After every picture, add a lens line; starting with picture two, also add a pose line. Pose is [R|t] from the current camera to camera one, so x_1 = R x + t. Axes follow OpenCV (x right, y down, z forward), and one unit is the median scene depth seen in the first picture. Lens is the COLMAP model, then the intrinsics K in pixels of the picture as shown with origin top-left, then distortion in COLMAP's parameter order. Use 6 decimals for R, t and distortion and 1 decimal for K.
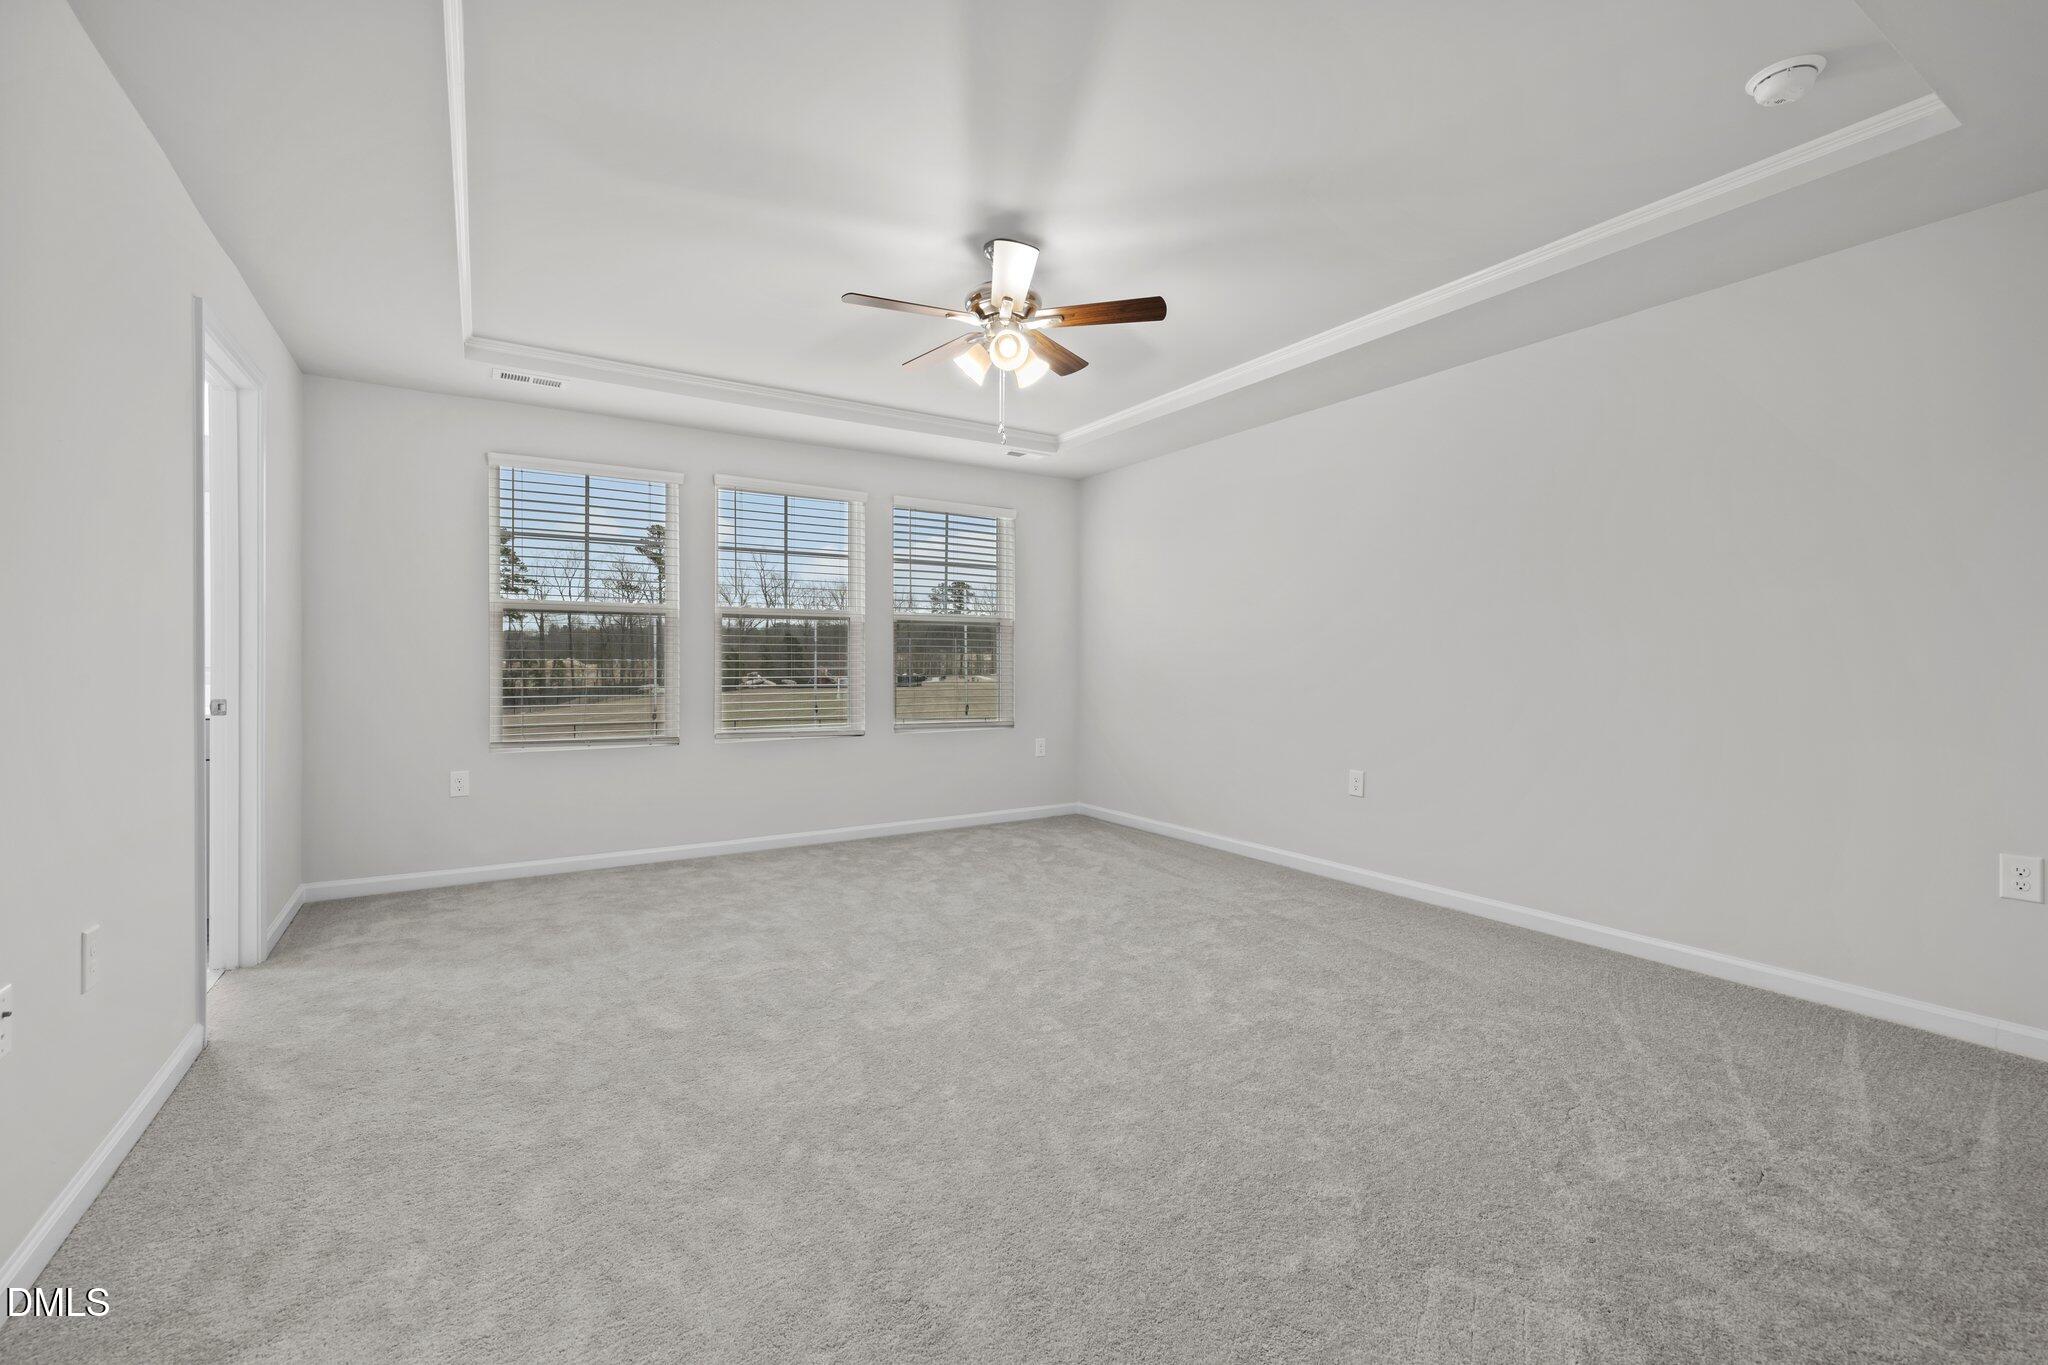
lens RADIAL K [[856.1, 0, 1021.8], [0, 856.1, 686.7], [0, 0, 1]] dist [0.002025, 0.000269]
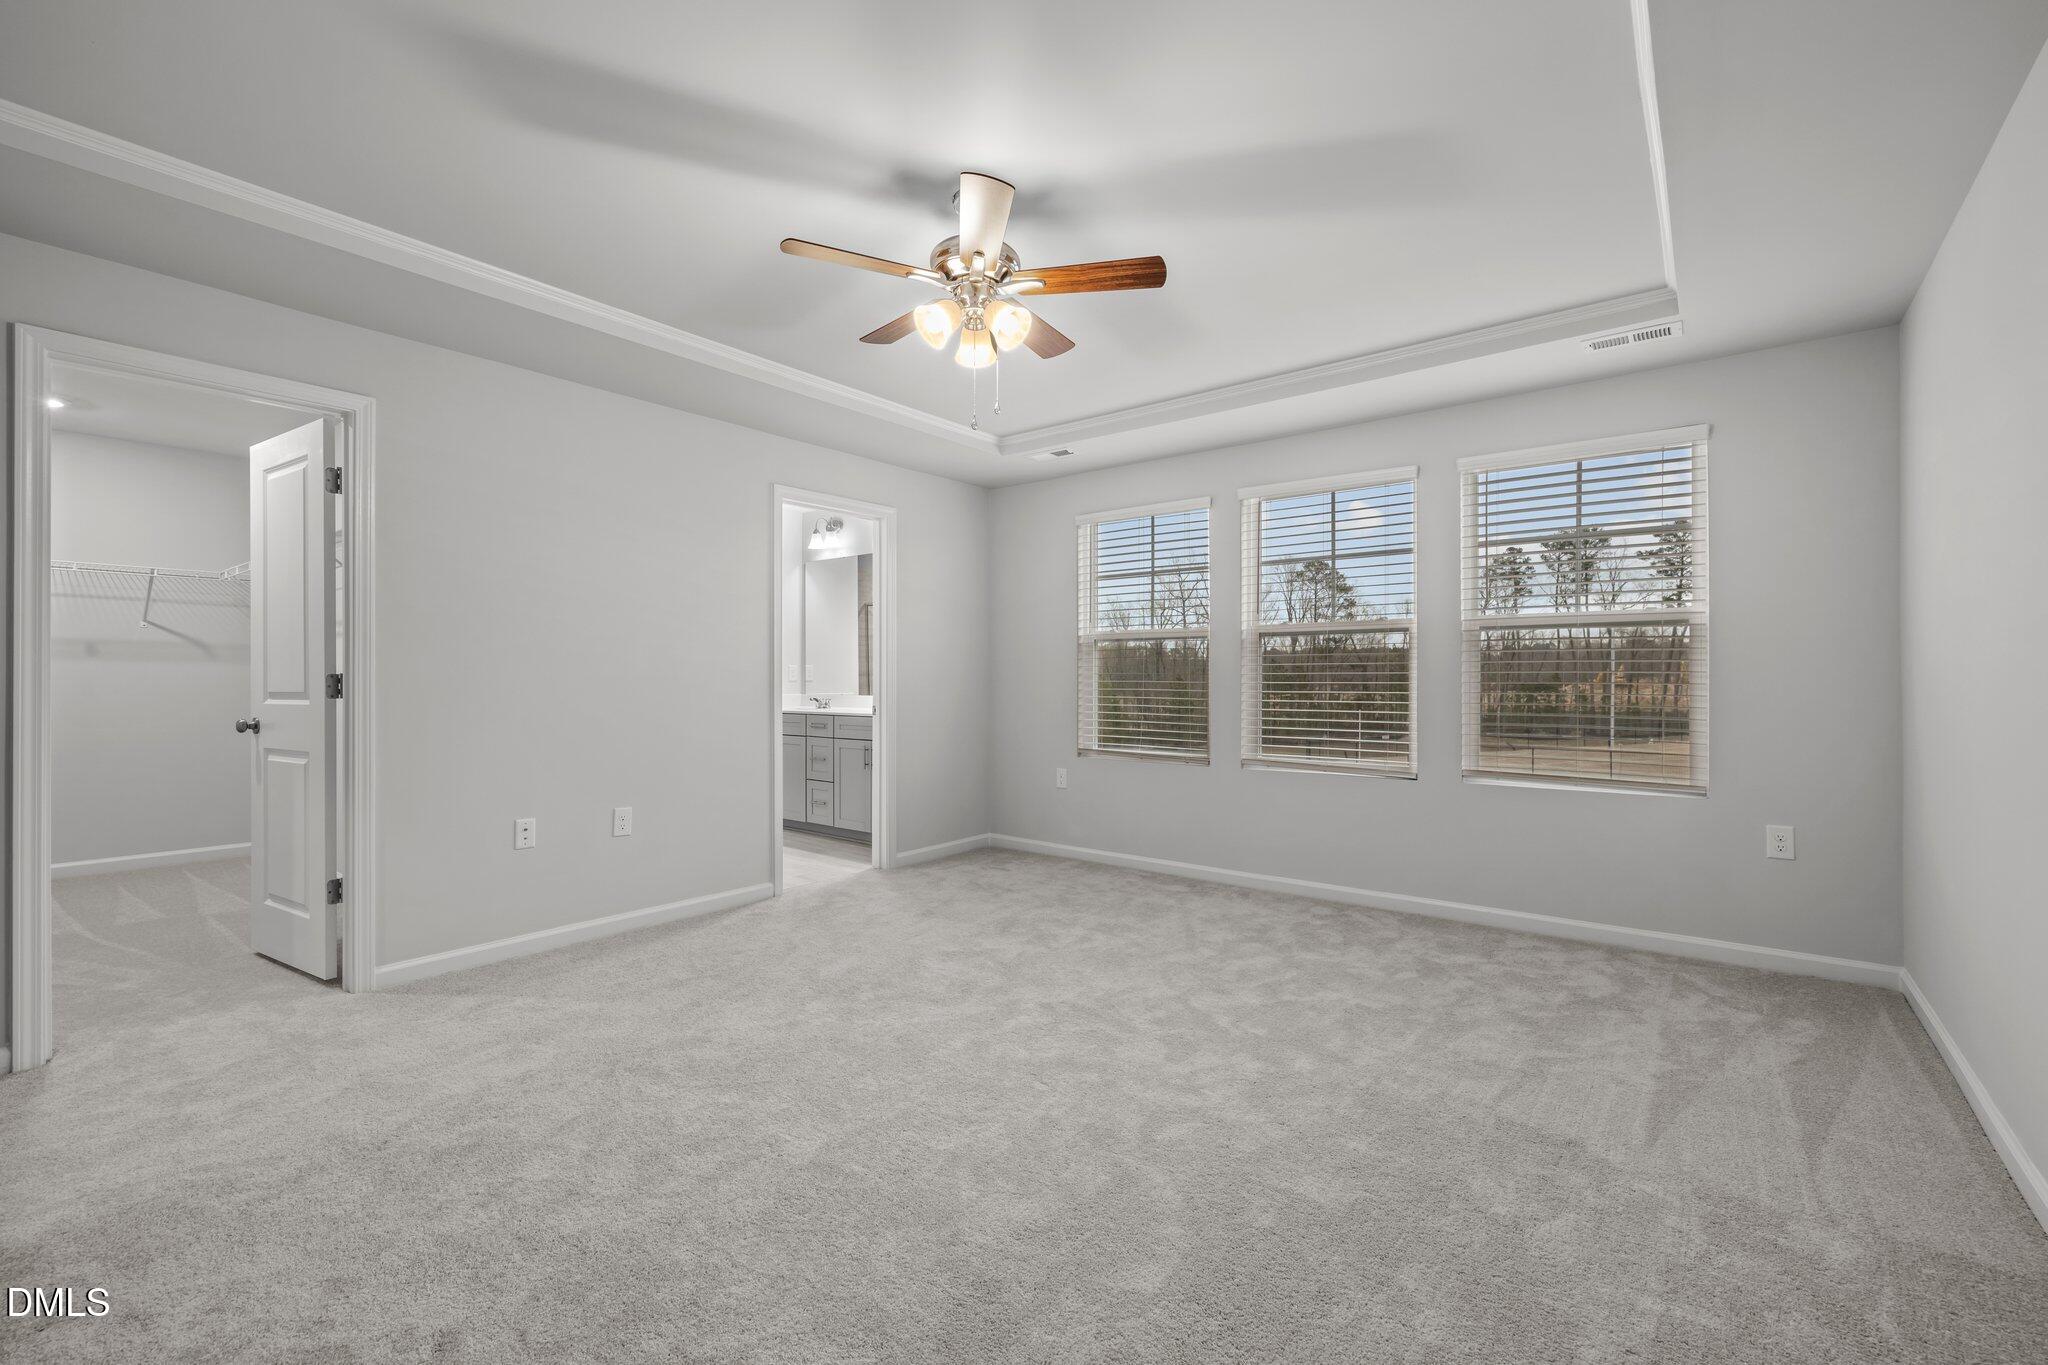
lens RADIAL K [[884.5, 0, 1023.9], [0, 884.5, 692.8], [0, 0, 1]] dist [0.000822, 0.000088]
pose [[0.310836, 0.017886, -0.950295, 0.524212], [-0.028035, 0.999560, 0.009643, -0.023532], [0.950050, 0.023645, 0.311201, 0.482834]]
